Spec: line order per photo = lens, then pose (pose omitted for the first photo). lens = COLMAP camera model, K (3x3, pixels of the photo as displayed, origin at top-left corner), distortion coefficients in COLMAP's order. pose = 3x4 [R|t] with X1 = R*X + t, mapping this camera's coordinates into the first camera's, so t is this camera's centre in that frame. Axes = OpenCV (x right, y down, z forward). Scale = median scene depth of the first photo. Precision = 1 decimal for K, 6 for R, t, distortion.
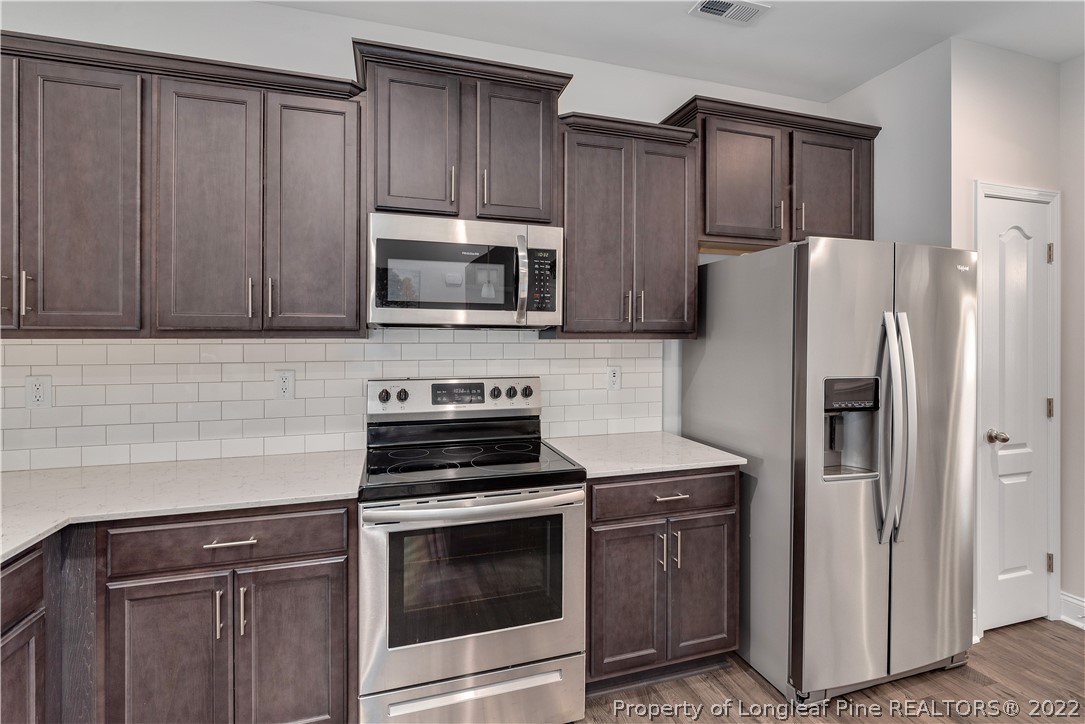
lens RADIAL K [[501.4, 0, 547.5], [0, 501.4, 340.3], [0, 0, 1]] dist [-0.004921, -0.000579]
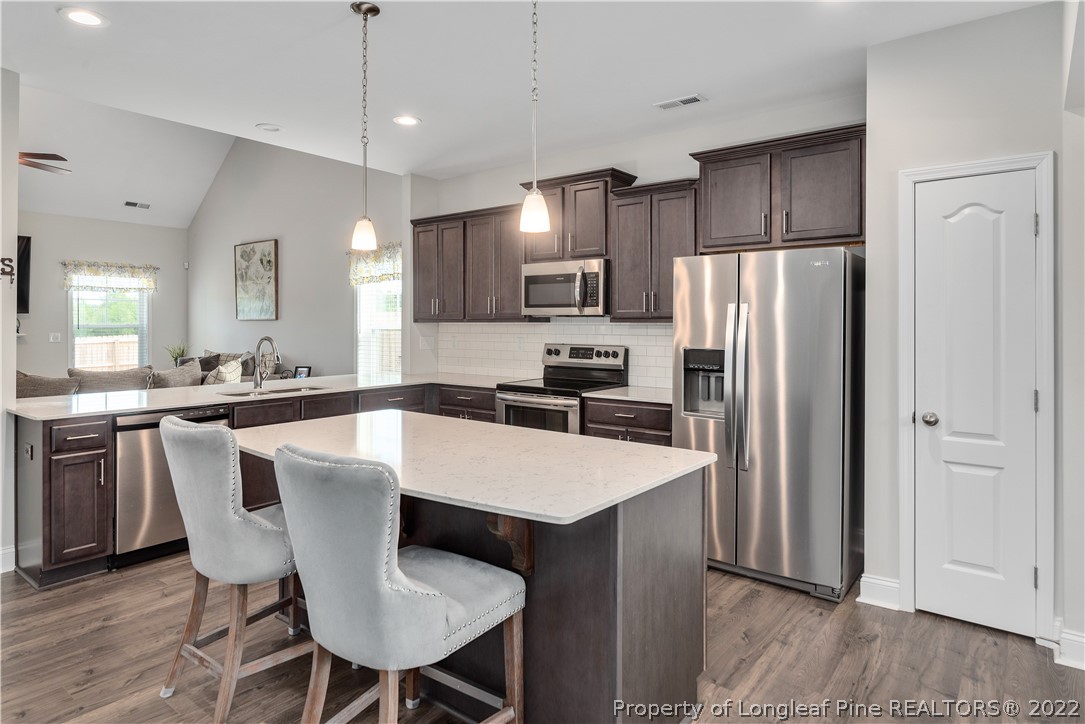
lens RADIAL K [[627.7, 0, 542.0], [0, 627.7, 326.8], [0, 0, 1]] dist [0.001529, -0.000842]
pose [[0.564210, 0.005584, -0.825612, 1.757962], [-0.001607, 0.999983, 0.005665, -0.000039], [0.825630, -0.001870, 0.564209, -0.418543]]
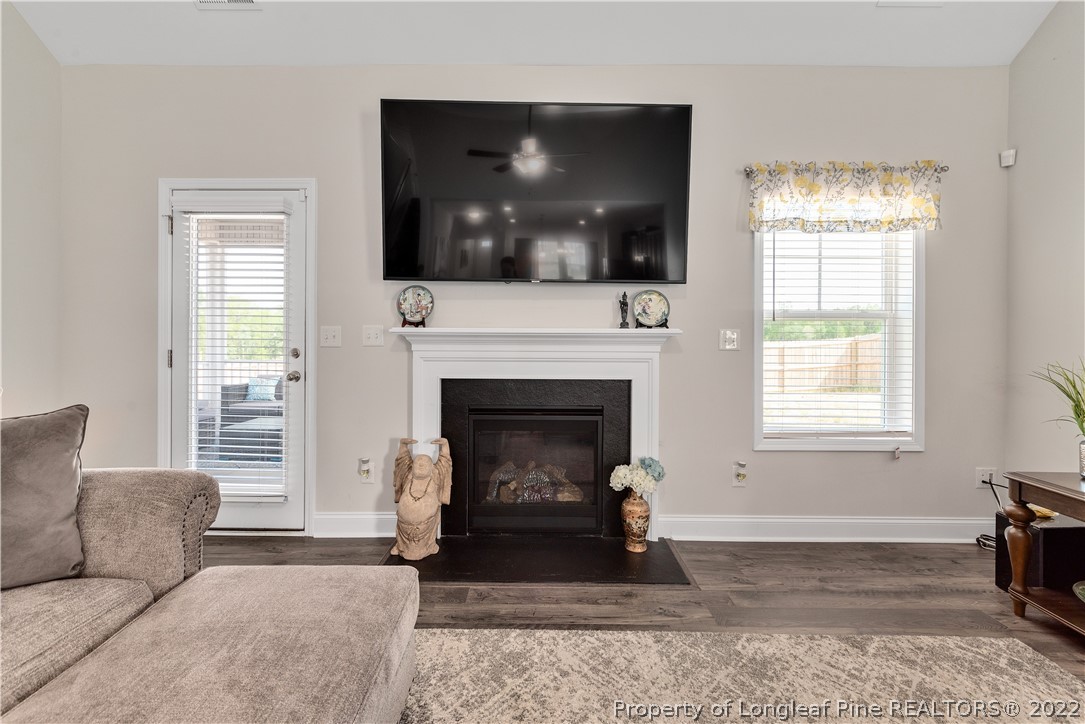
lens RADIAL K [[455.3, 0, 544.6], [0, 455.3, 333.6], [0, 0, 1]] dist [-0.001481, -0.000054]
pose [[-0.303472, 0.003213, -0.952835, -2.023251], [-0.003396, 0.999984, 0.004454, 0.079374], [0.952834, 0.004588, -0.303457, -0.847079]]
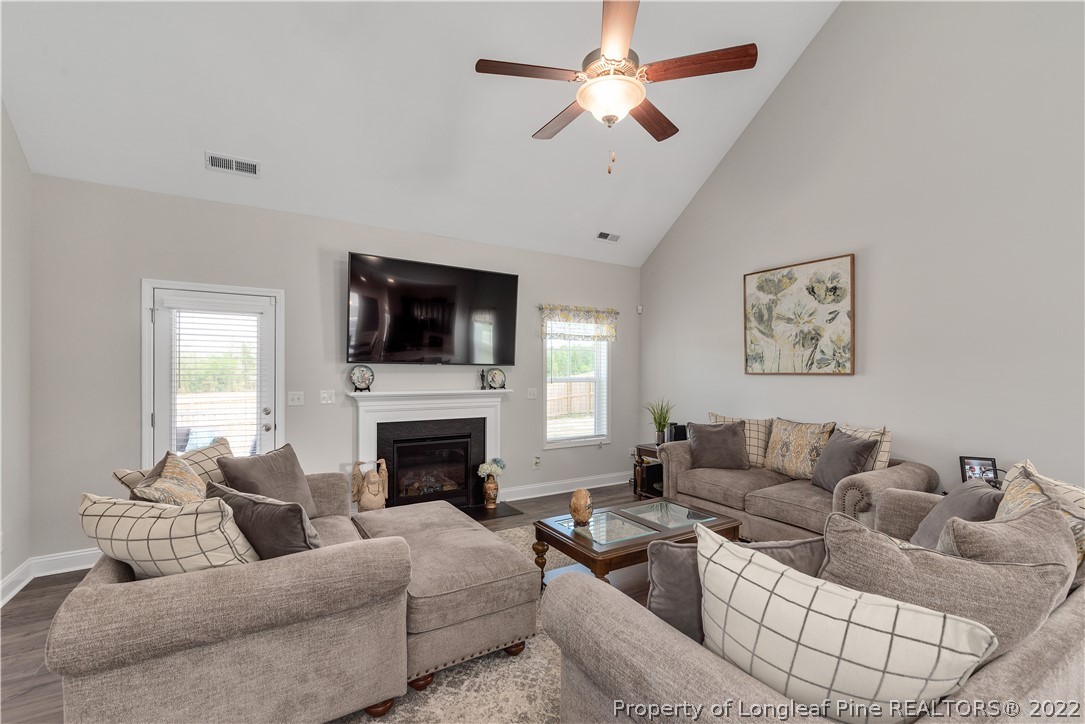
lens RADIAL K [[471.4, 0, 544.8], [0, 471.4, 378.3], [0, 0, 1]] dist [0.000754, 0.000009]
pose [[0.243110, 0.016217, -0.969863, -0.844578], [-0.002648, 0.999868, 0.016055, -0.030401], [0.969995, -0.001335, 0.243121, -1.318950]]
